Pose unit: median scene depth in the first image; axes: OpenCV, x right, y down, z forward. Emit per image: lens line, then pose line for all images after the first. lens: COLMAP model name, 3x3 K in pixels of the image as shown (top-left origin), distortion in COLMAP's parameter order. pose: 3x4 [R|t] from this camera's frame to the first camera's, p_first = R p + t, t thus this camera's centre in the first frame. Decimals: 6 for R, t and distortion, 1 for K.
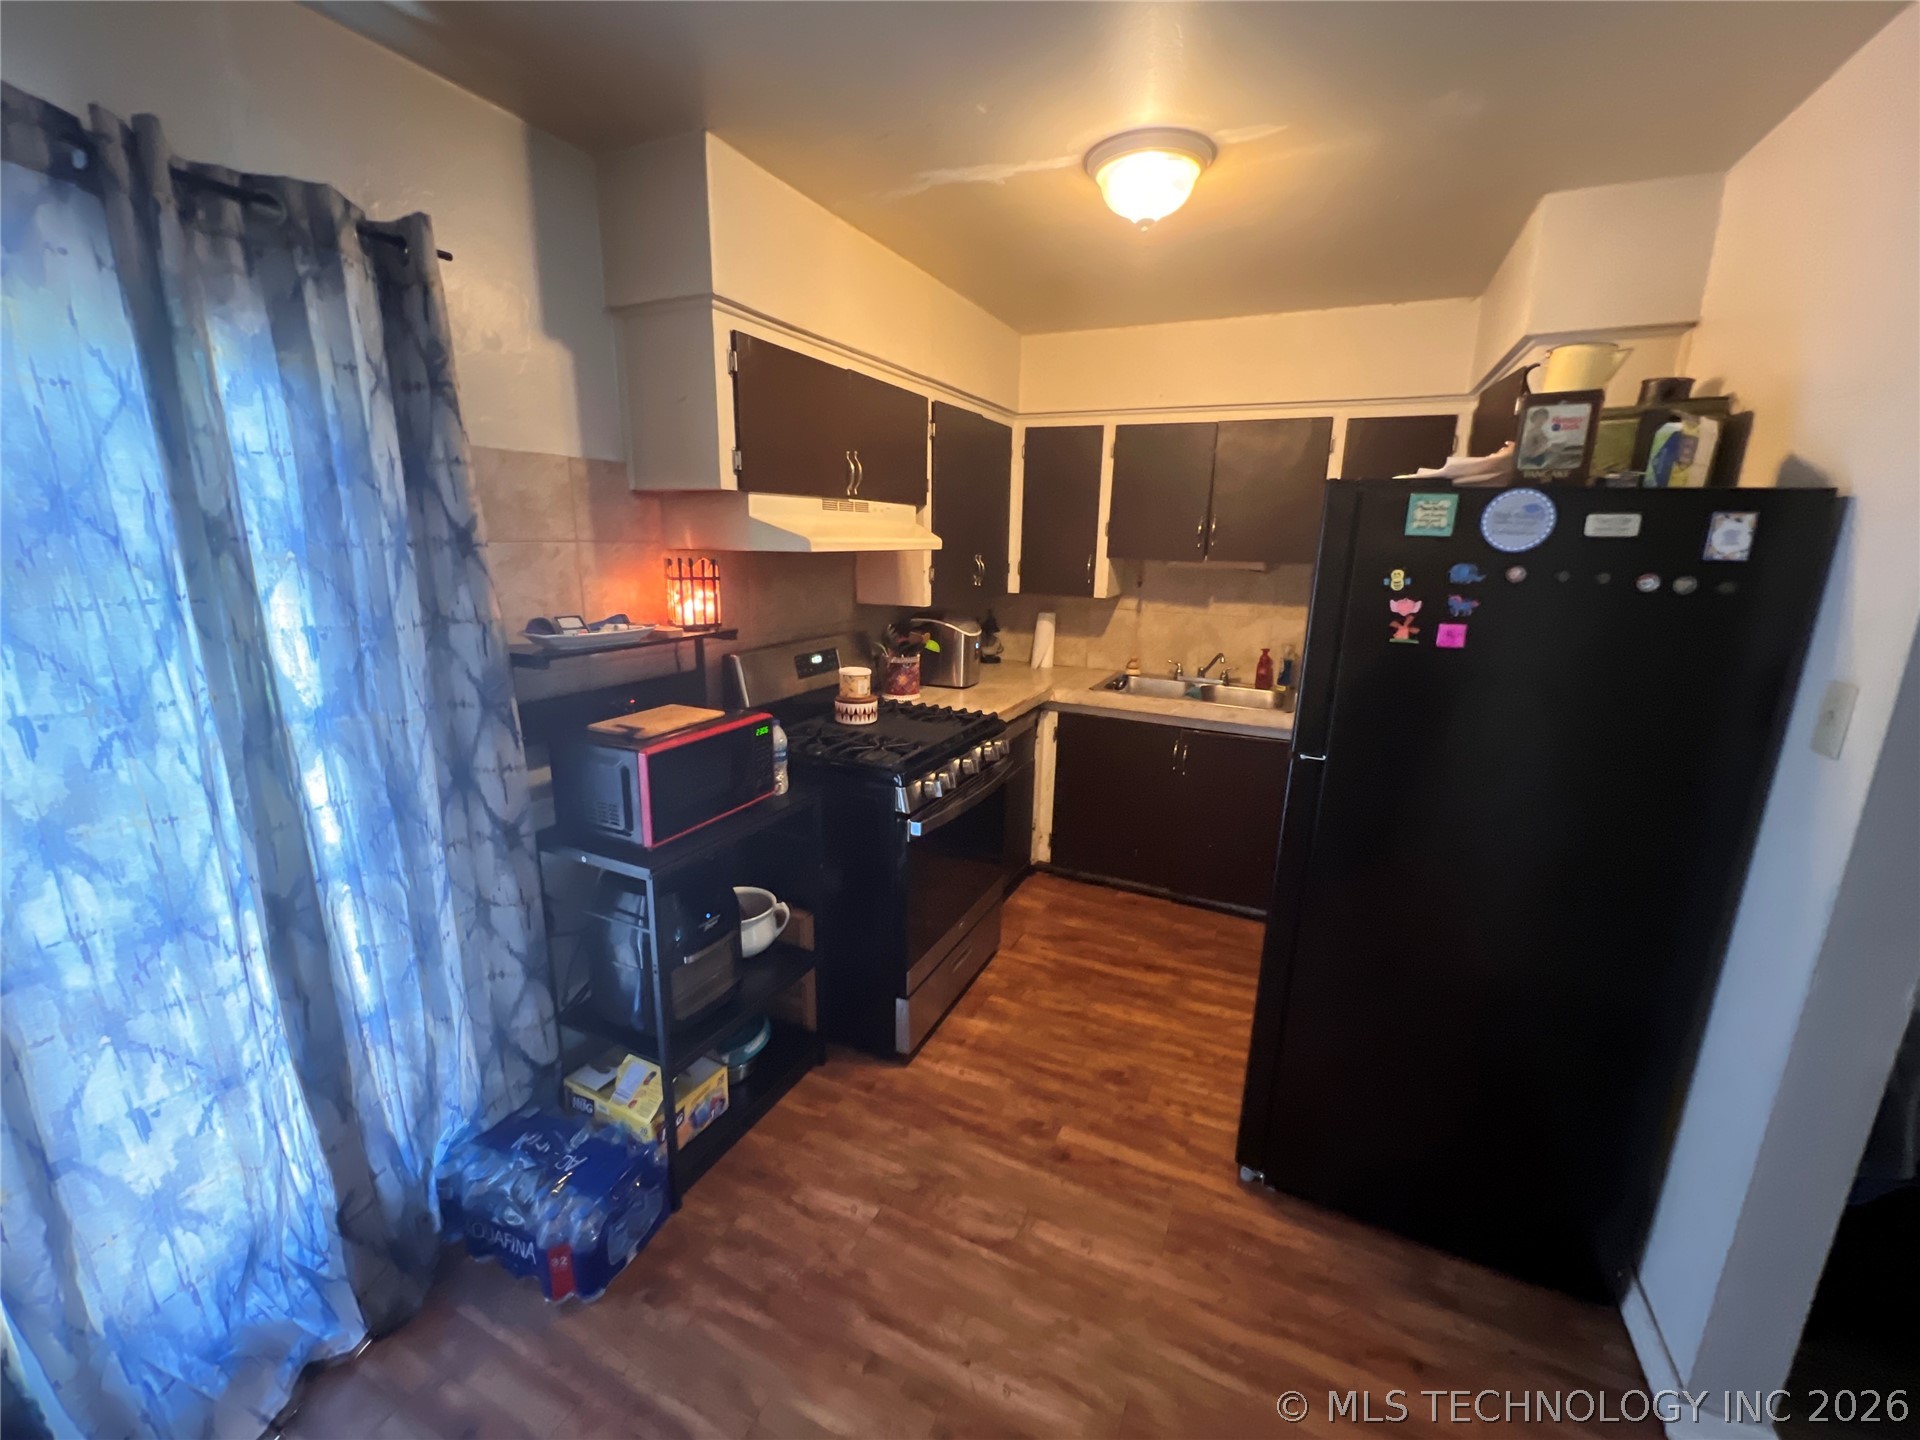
lens RADIAL K [[772.3, 0, 956.9], [0, 772.3, 713.3], [0, 0, 1]] dist [-0.004727, 0.001670]
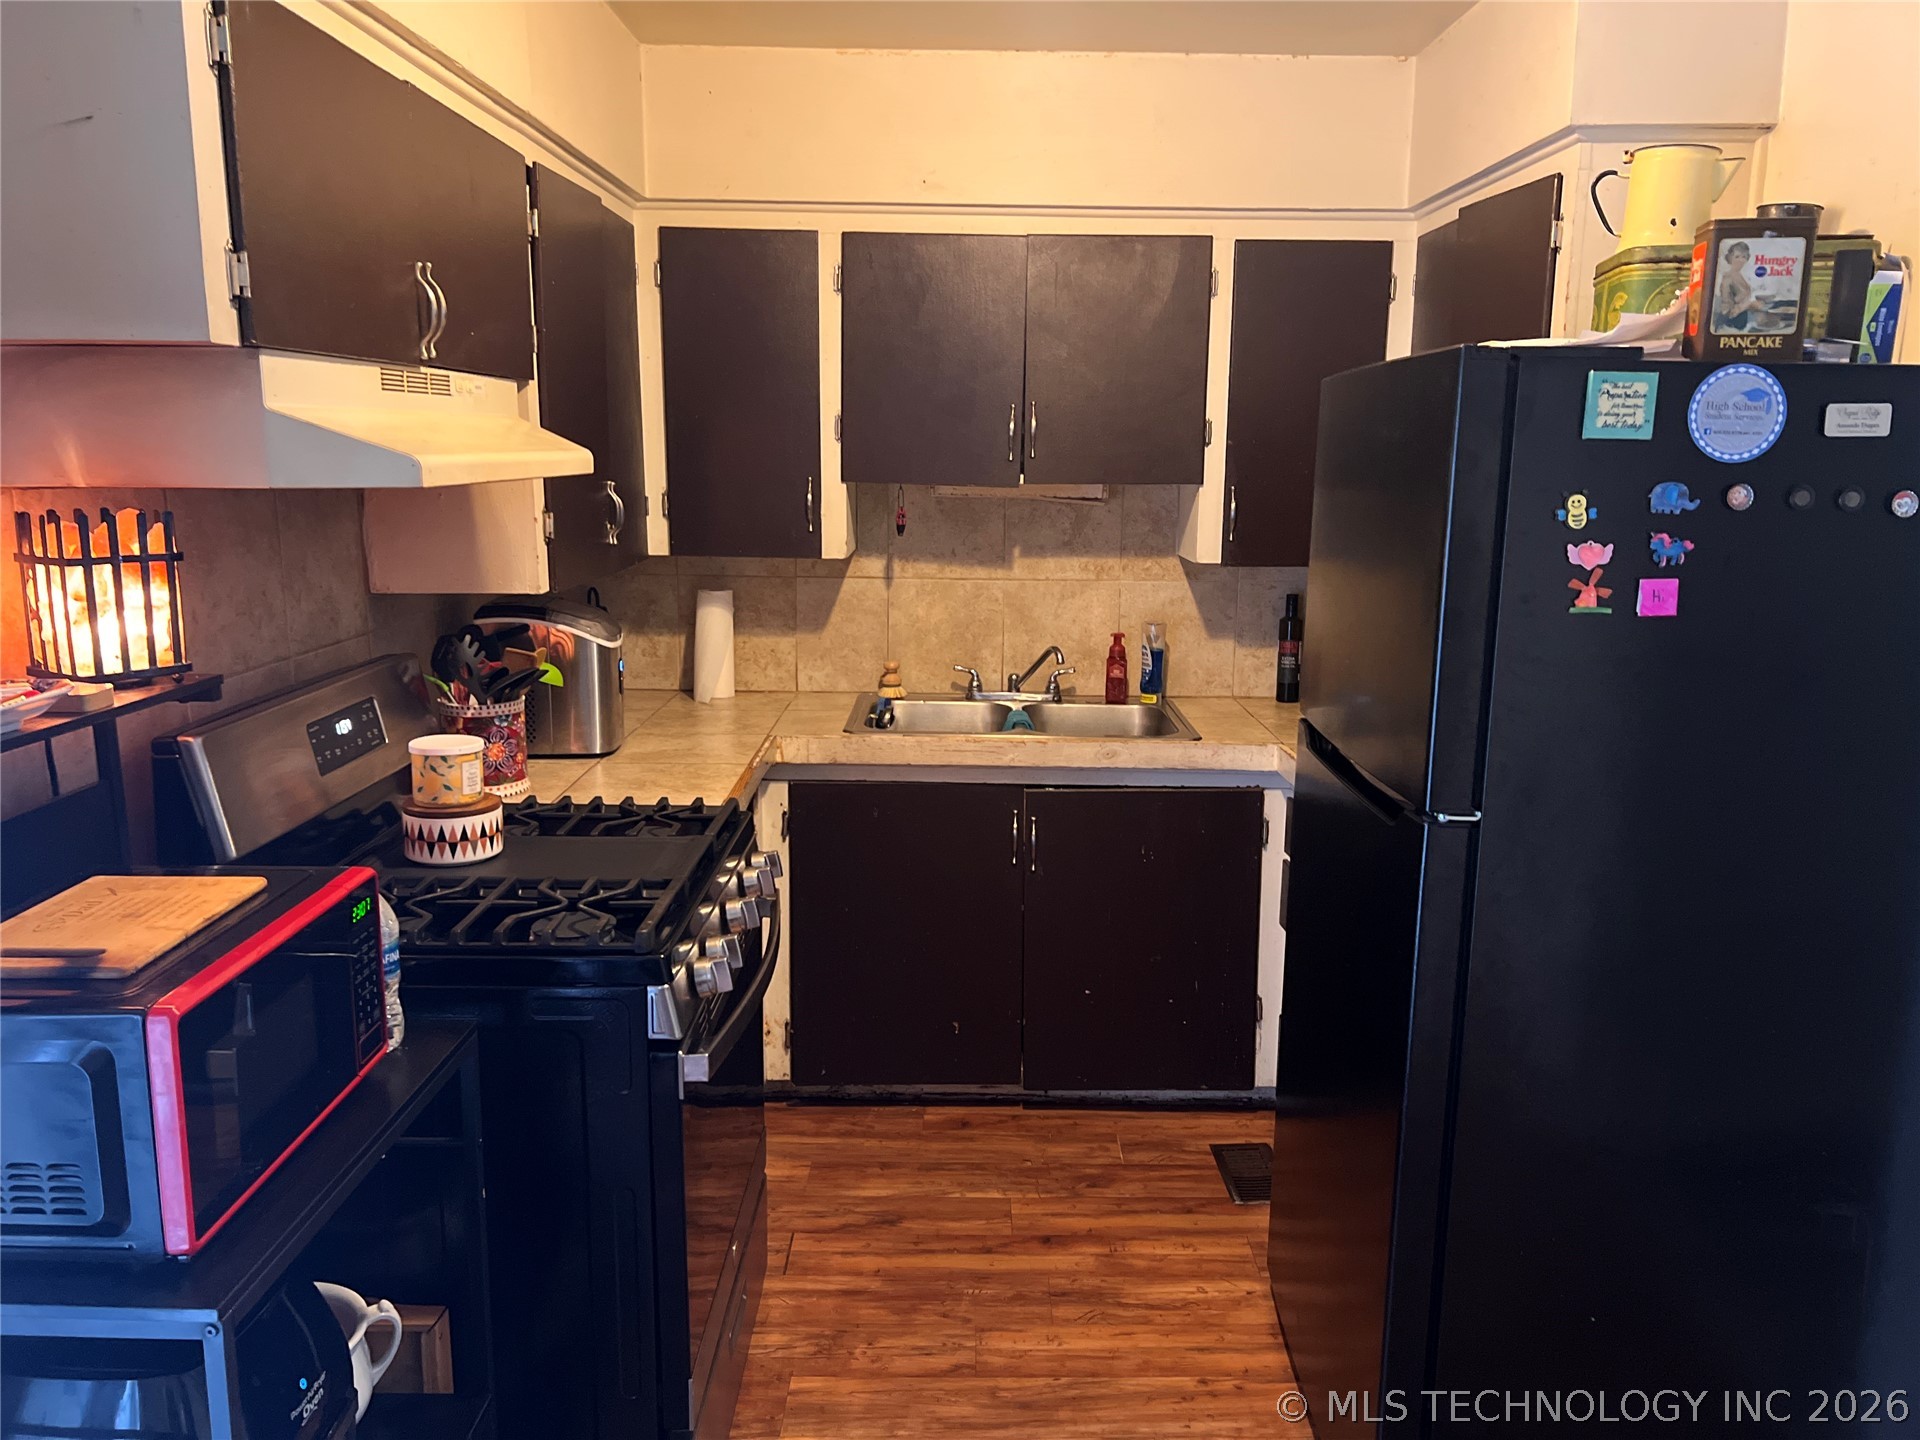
lens RADIAL K [[1452.4, 0, 976.0], [0, 1452.4, 716.3], [0, 0, 1]] dist [0.038691, -0.036934]
pose [[0.902573, -0.091155, 0.420776, -0.234572], [0.105512, 0.994358, -0.010913, -0.032718], [-0.417407, 0.054247, 0.907099, 0.105108]]
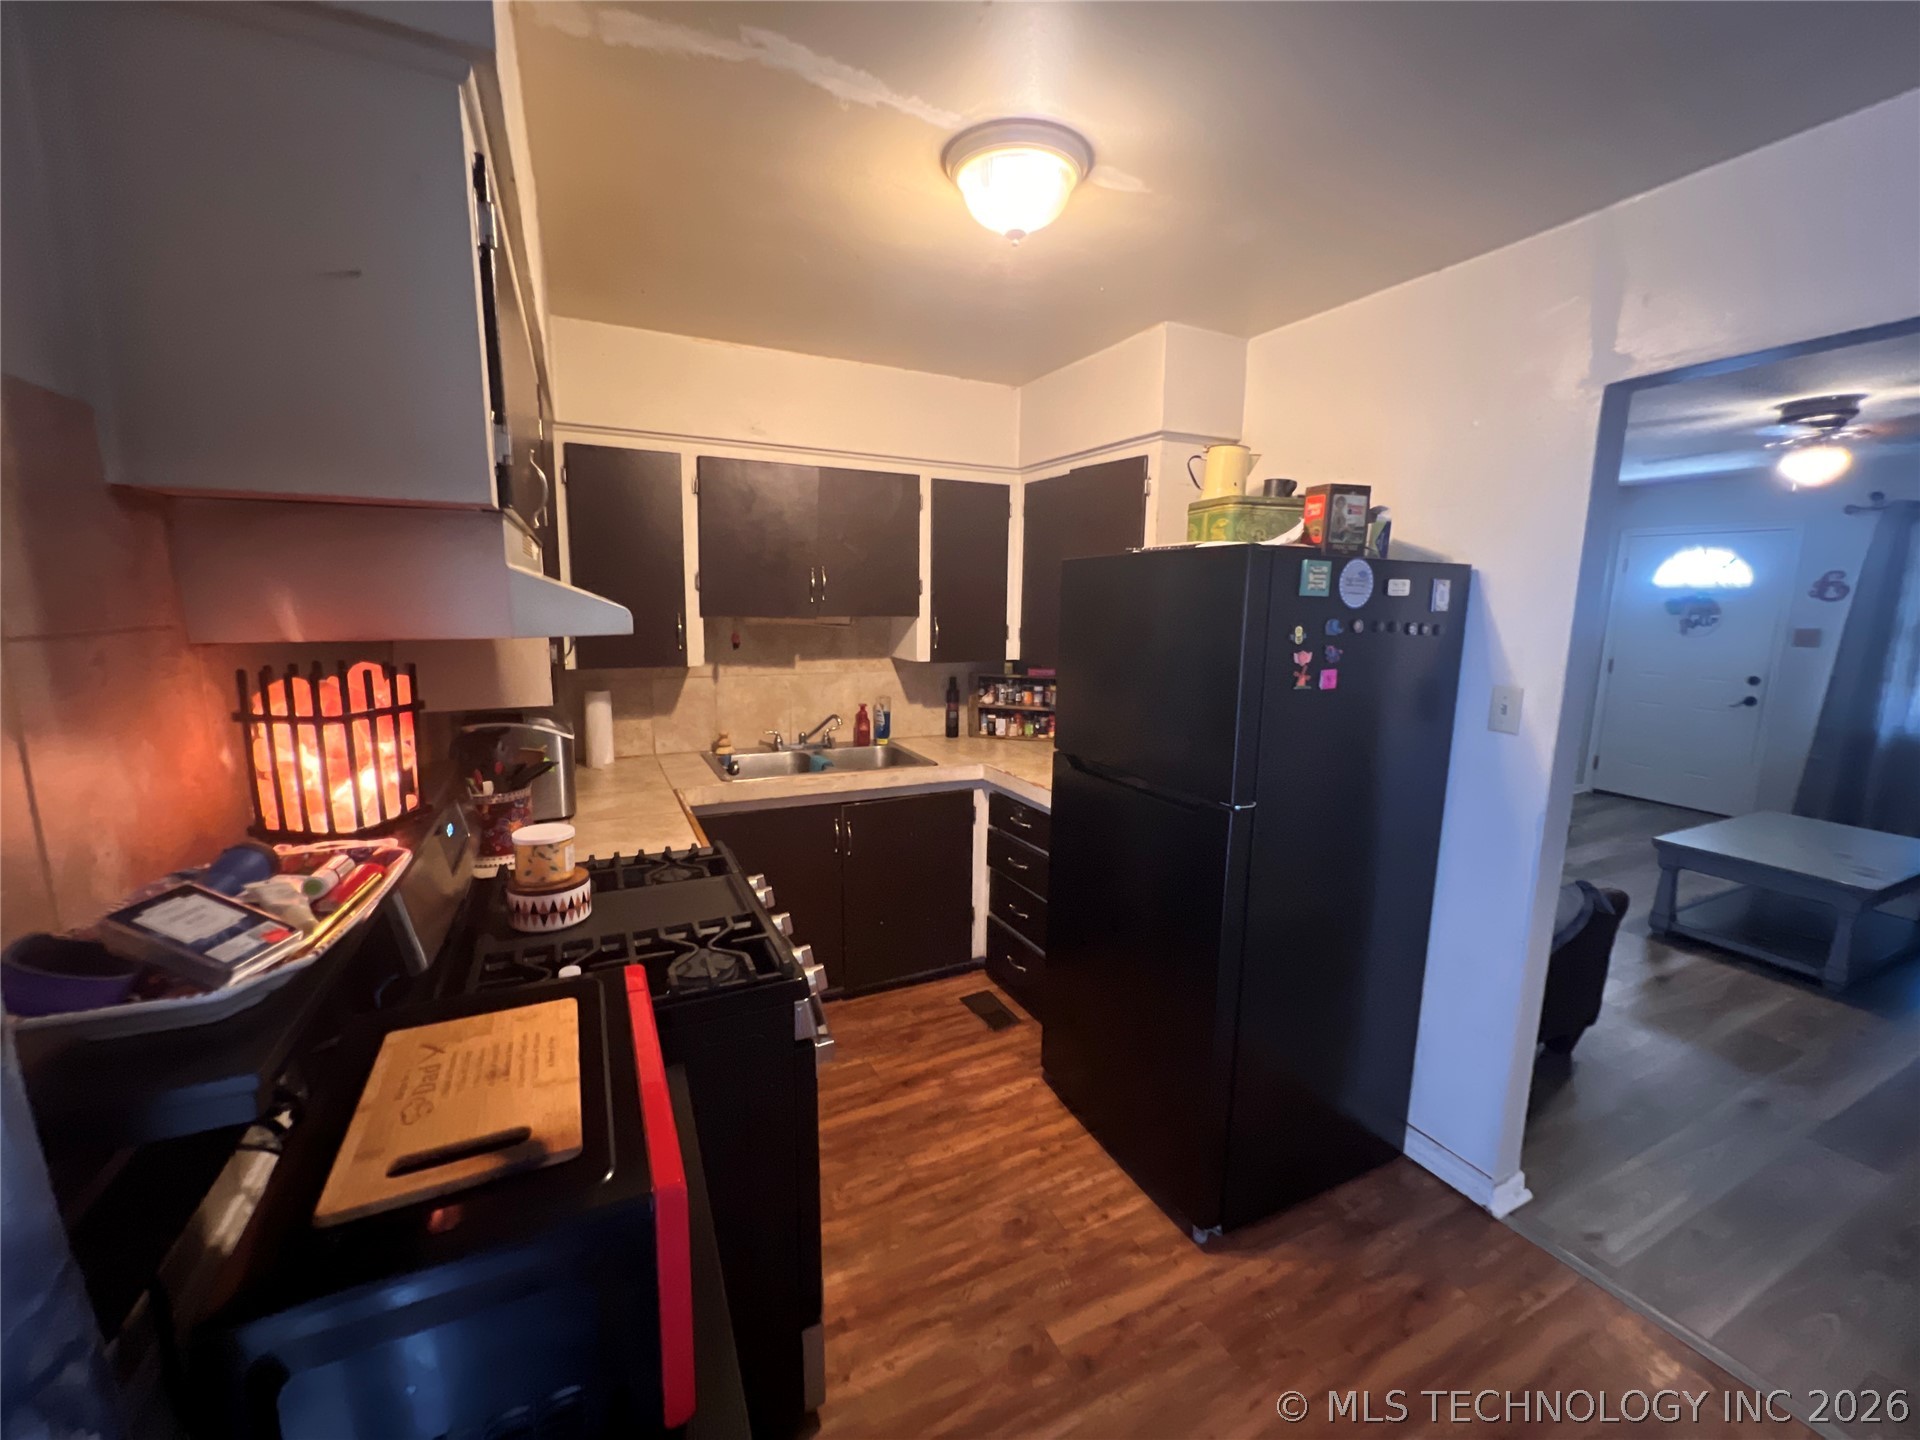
lens RADIAL K [[772.3, 0, 958.8], [0, 772.3, 712.2], [0, 0, 1]] dist [-0.004727, 0.001670]
pose [[0.626557, -0.129470, 0.768547, -0.406766], [0.173568, 0.984521, 0.024352, -0.115259], [-0.759803, 0.118137, 0.639330, 0.440065]]
